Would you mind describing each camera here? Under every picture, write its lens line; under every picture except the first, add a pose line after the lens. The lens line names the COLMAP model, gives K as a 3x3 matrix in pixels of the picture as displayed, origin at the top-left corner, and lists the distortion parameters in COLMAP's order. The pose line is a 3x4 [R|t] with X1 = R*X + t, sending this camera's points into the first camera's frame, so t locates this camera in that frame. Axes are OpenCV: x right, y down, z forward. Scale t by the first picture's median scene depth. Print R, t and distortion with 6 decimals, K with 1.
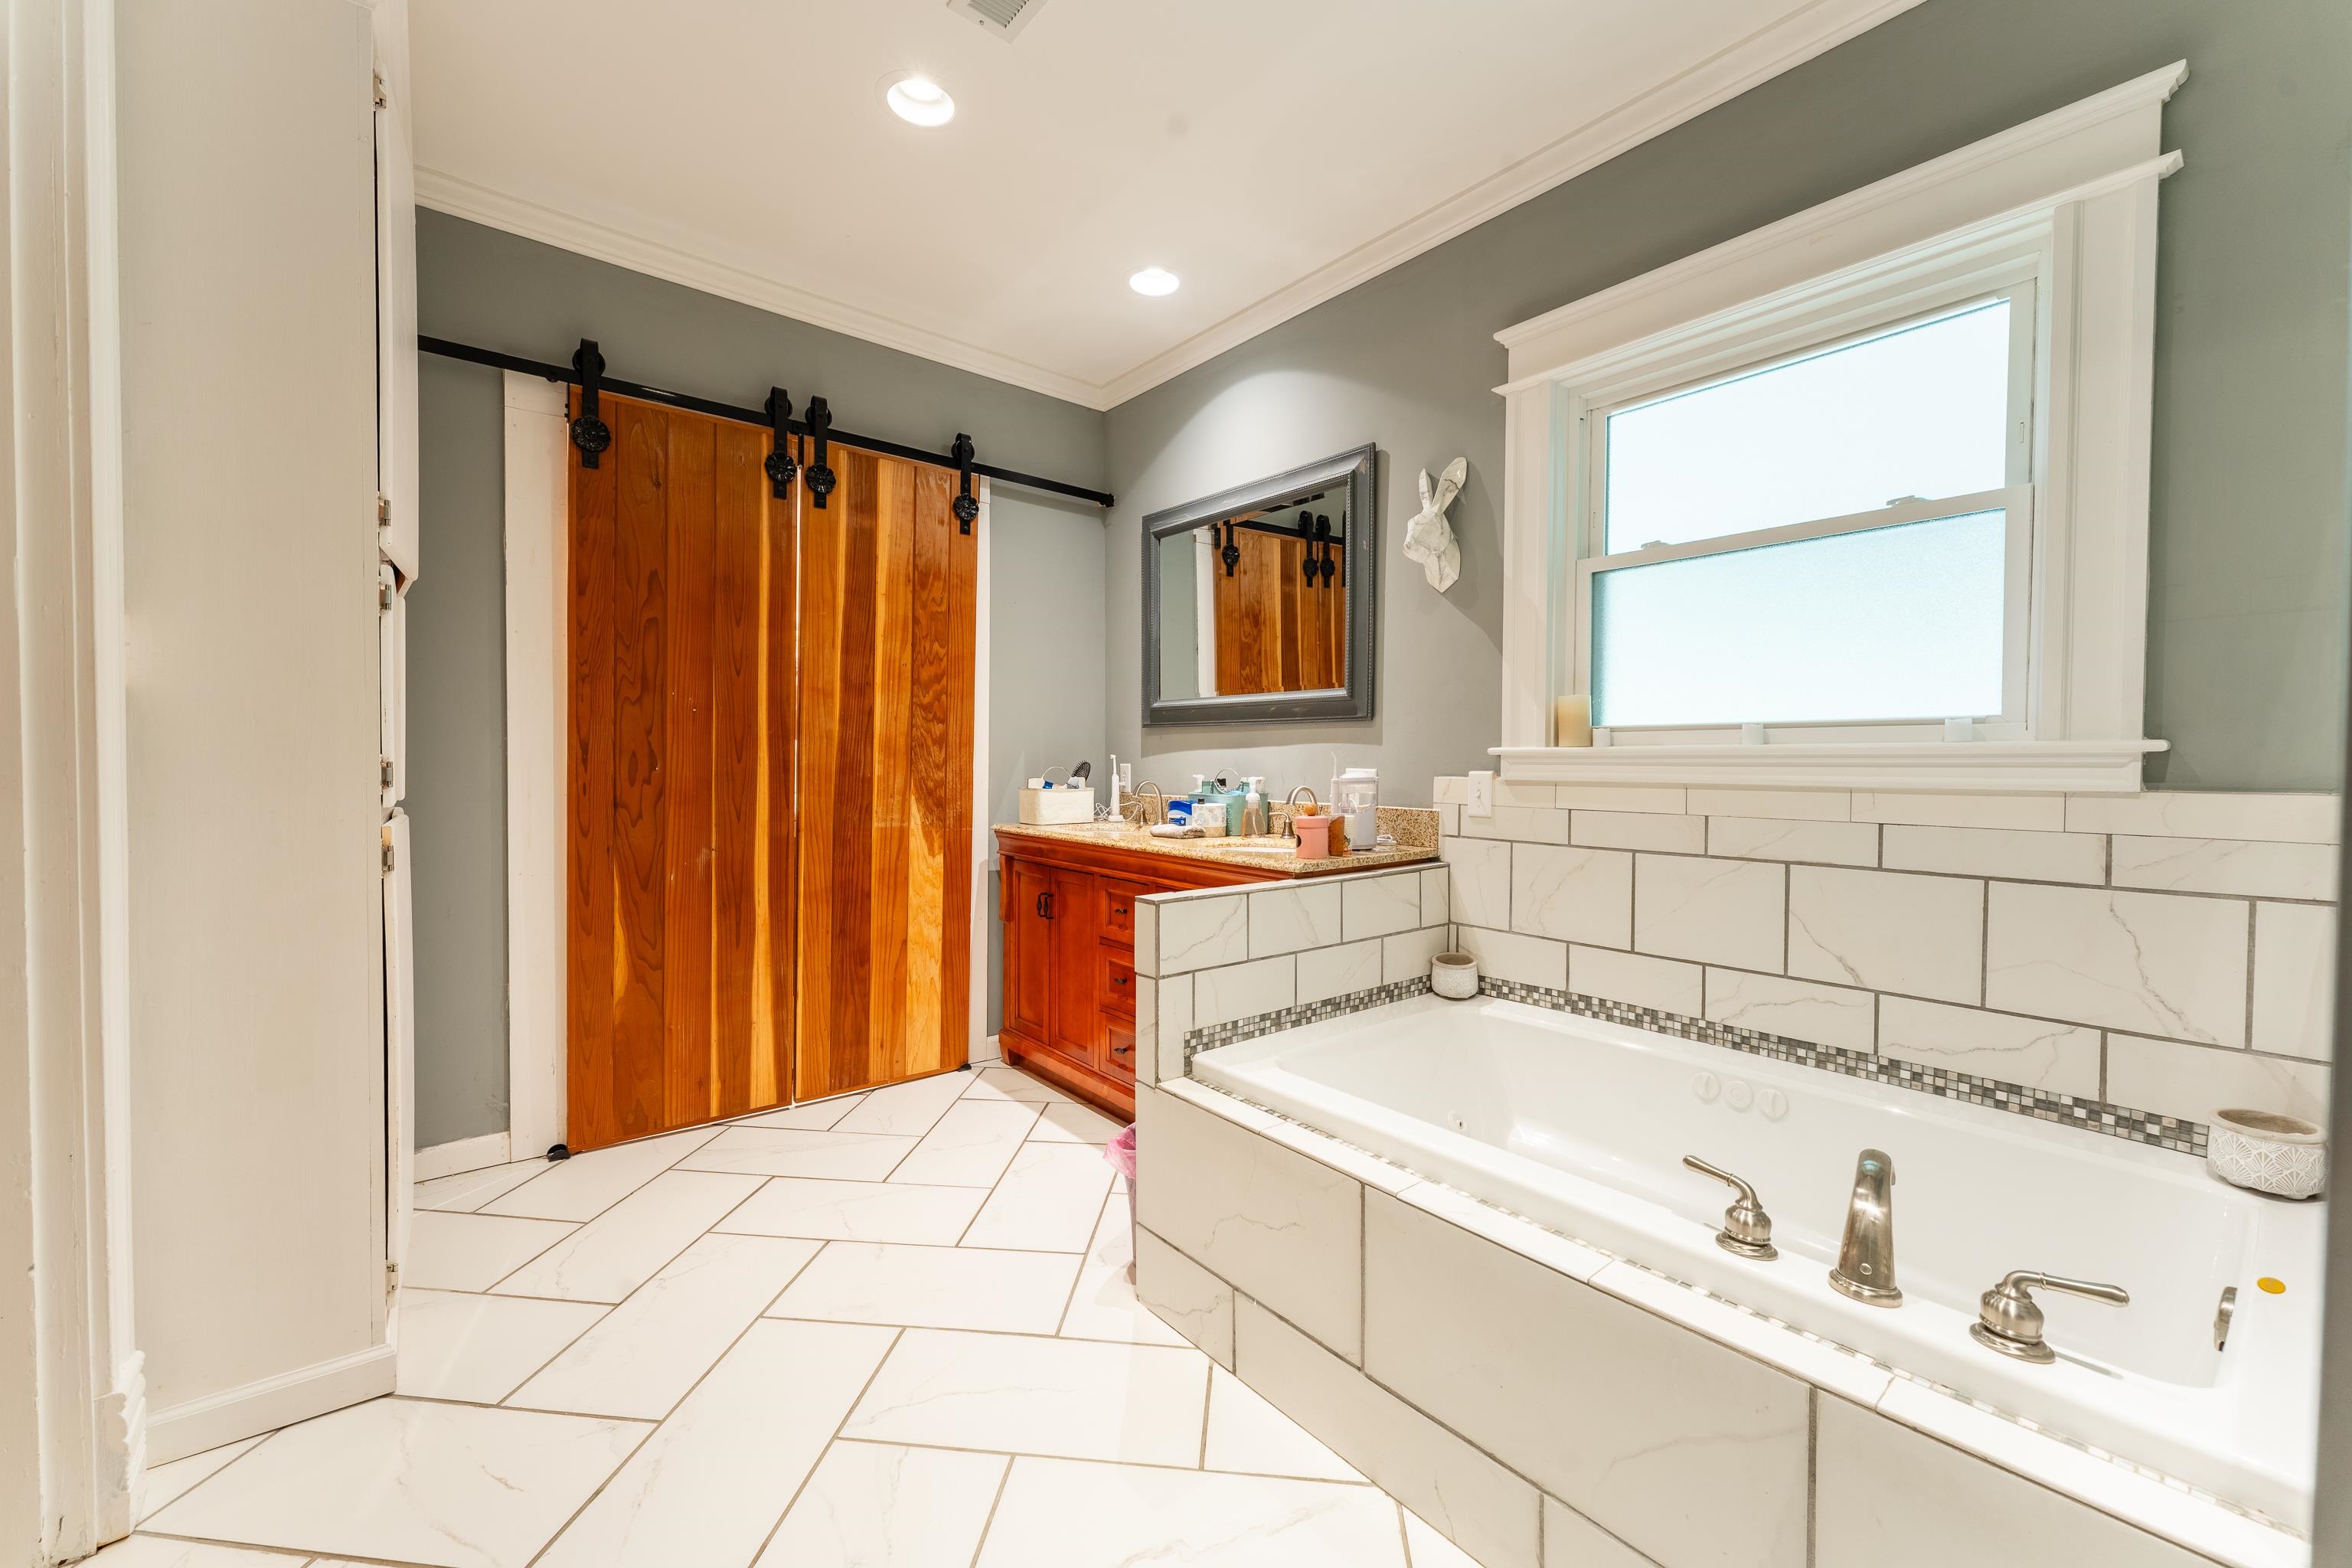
lens RADIAL K [[934.5, 0, 1176.0], [0, 934.5, 784.0], [0, 0, 1]] dist [-0.003537, -0.000426]
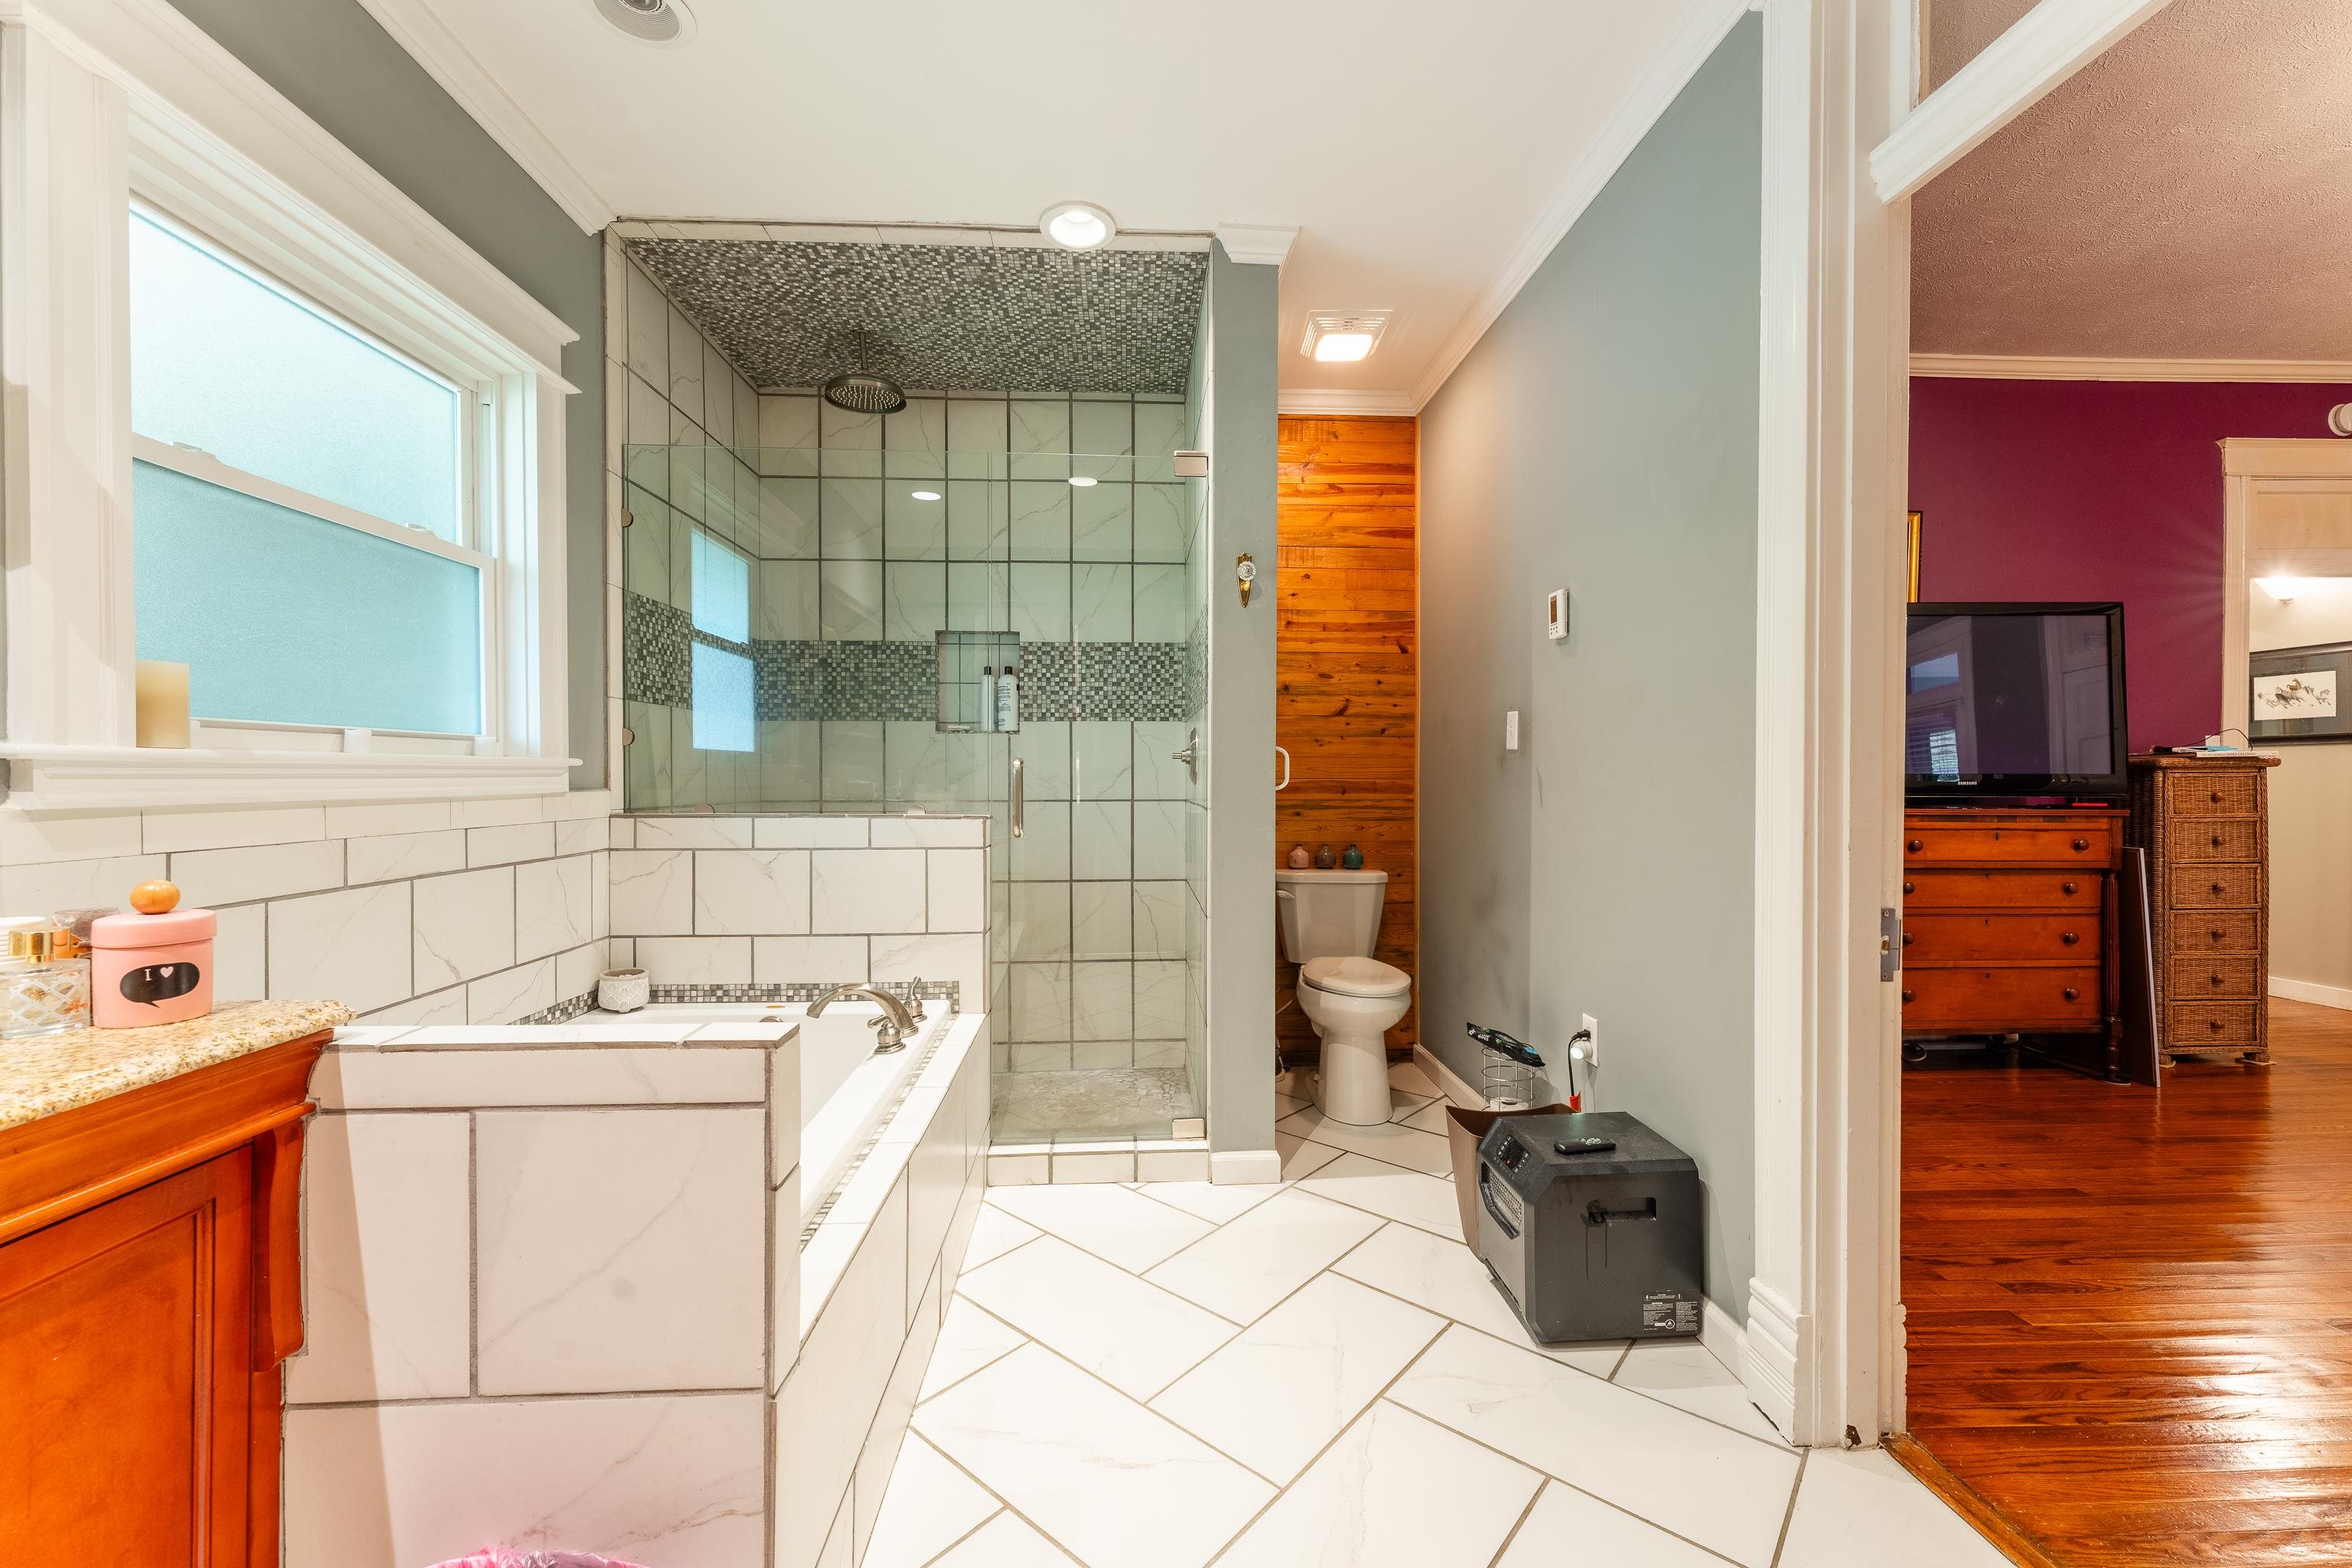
lens RADIAL K [[934.5, 0, 1176.0], [0, 934.5, 784.0], [0, 0, 1]] dist [-0.003537, -0.000426]
pose [[-0.808427, -0.015739, 0.588387, -0.656401], [0.004043, 0.999470, 0.032291, -0.048909], [-0.588583, 0.028484, -0.807935, 1.602098]]
